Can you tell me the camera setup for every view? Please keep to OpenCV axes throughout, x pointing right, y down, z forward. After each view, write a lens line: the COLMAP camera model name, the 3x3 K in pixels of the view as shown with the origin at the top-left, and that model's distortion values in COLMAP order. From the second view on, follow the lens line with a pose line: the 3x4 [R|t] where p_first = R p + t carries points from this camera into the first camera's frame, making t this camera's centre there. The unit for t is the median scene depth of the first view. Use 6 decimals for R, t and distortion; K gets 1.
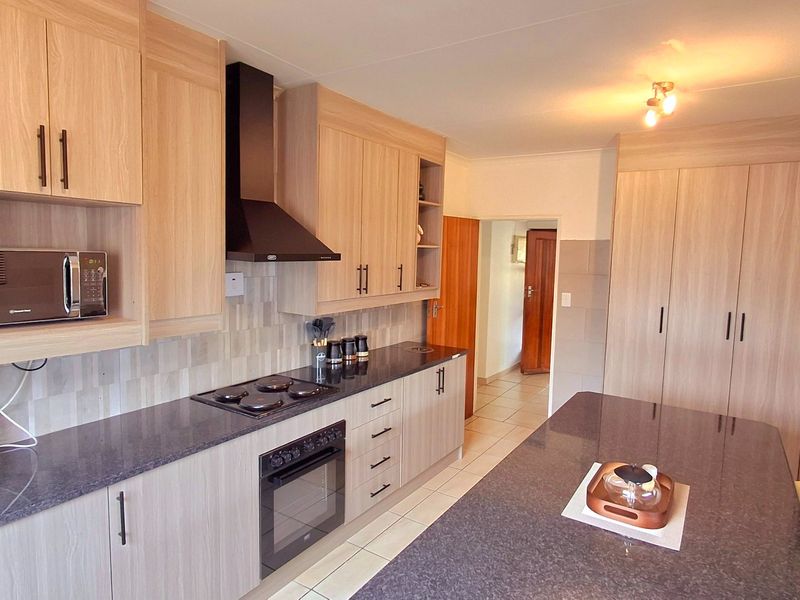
lens RADIAL K [[492.7, 0, 397.1], [0, 492.7, 295.9], [0, 0, 1]] dist [-0.003239, -0.001384]
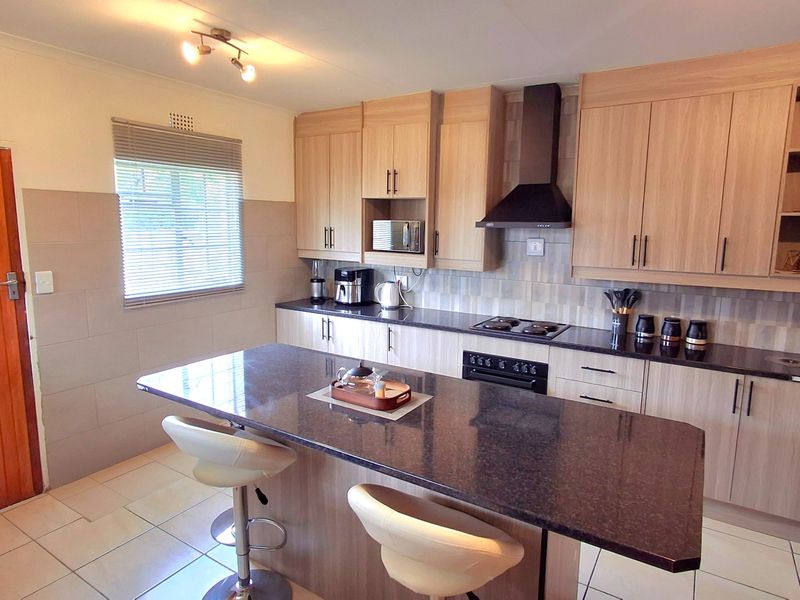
lens RADIAL K [[492.7, 0, 397.1], [0, 492.7, 295.9], [0, 0, 1]] dist [-0.003239, -0.001384]
pose [[0.016838, 0.122113, -0.992373, 1.003898], [-0.107389, 0.986994, 0.119629, -0.011031], [0.994074, 0.104556, 0.029732, 0.572796]]
